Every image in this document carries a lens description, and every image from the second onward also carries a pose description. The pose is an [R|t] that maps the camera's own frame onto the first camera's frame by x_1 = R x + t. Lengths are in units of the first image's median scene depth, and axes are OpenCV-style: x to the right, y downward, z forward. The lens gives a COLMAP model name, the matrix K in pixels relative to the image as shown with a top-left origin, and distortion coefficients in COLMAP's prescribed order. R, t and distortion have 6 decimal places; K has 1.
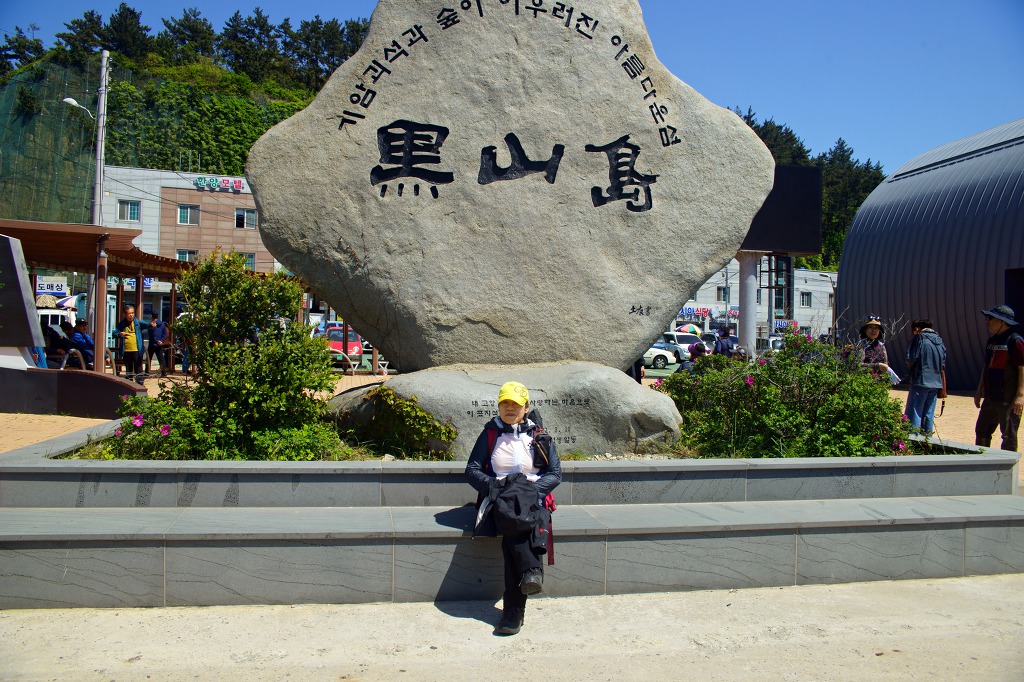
lens RADIAL K [[826.9, 0, 512.0], [0, 826.9, 341.0], [0, 0, 1]] dist [-0.138180, 0.107059]
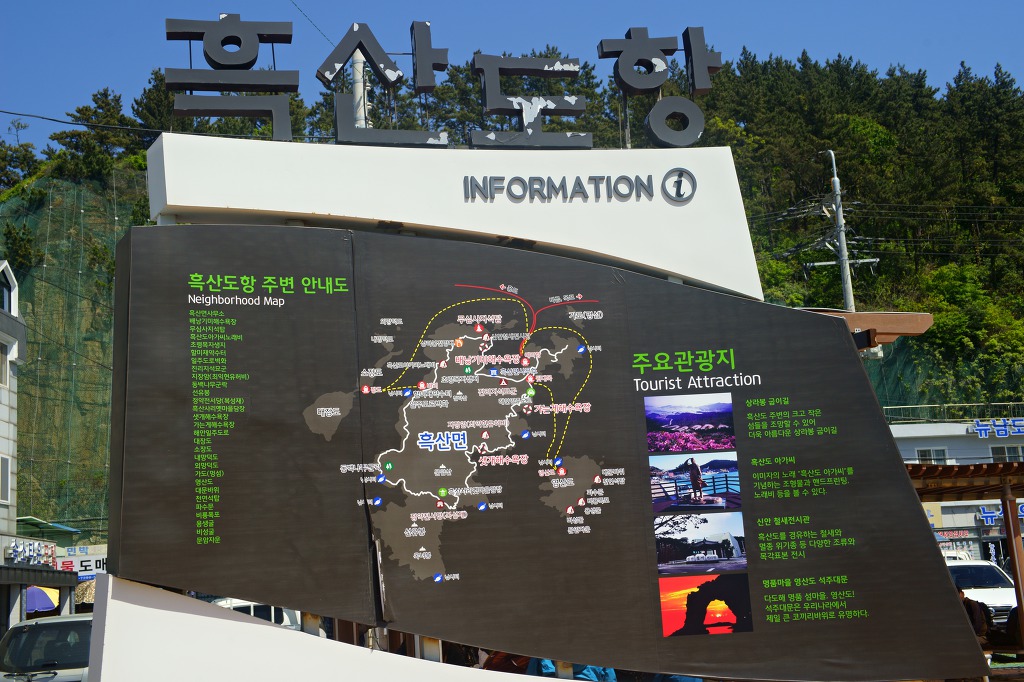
lens RADIAL K [[1429.6, 0, 512.0], [0, 1429.6, 341.0], [0, 0, 1]] dist [0.086919, 0.065438]
pose [[0.979161, -0.118587, -0.164866, -0.923632], [0.086157, 0.977694, -0.191551, -0.035031], [0.183904, 0.173355, 0.967537, 0.600440]]
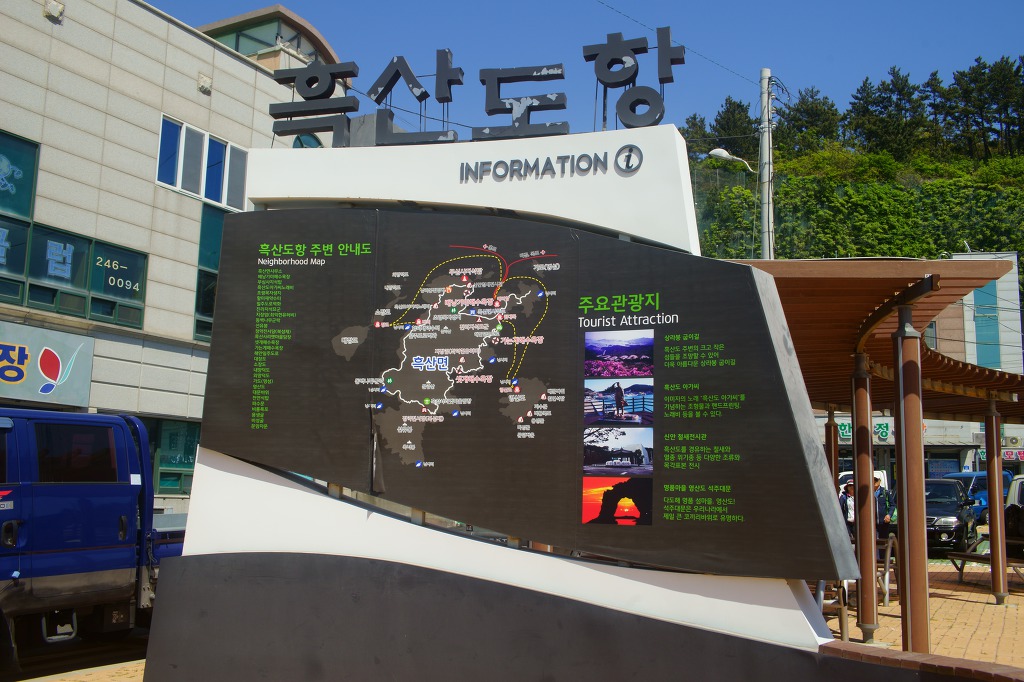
lens RADIAL K [[1016.9, 0, 512.0], [0, 1016.9, 341.0], [0, 0, 1]] dist [-0.048024, 0.028877]
pose [[0.790724, -0.095879, -0.604618, -0.614255], [-0.003744, 0.986883, -0.161394, -0.031122], [0.612162, 0.129881, 0.779993, 0.802595]]
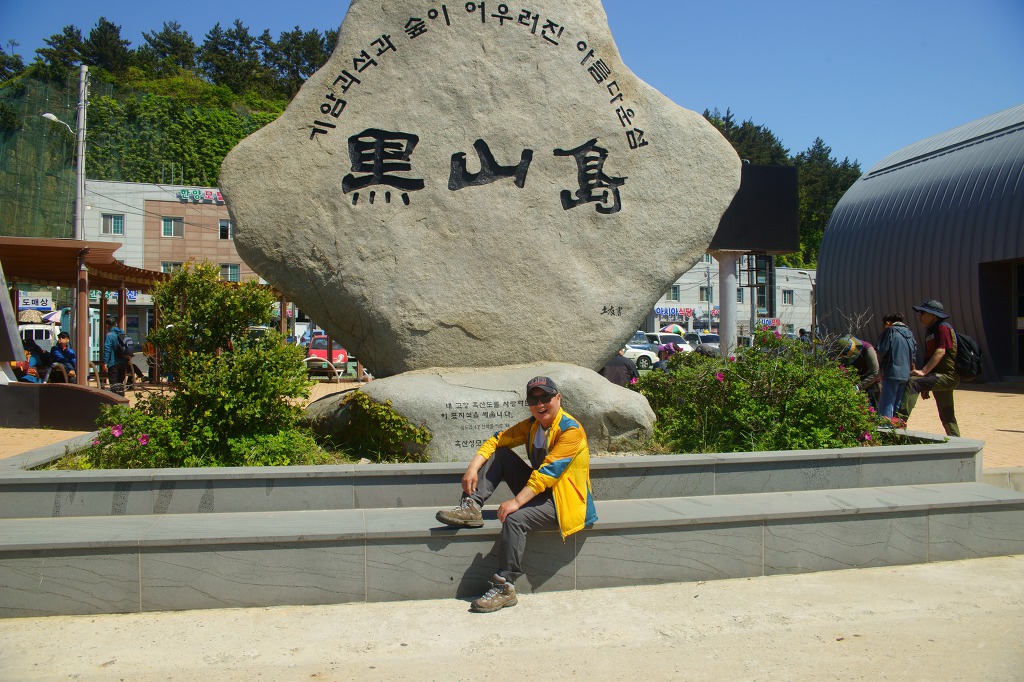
lens RADIAL K [[821.9, 0, 512.0], [0, 821.9, 341.0], [0, 0, 1]] dist [-0.140398, 0.108845]
pose [[0.999589, -0.023939, 0.015760, 0.016088], [0.024022, 0.999698, -0.005128, 0.002389], [-0.015633, 0.005504, 0.999863, -0.008503]]
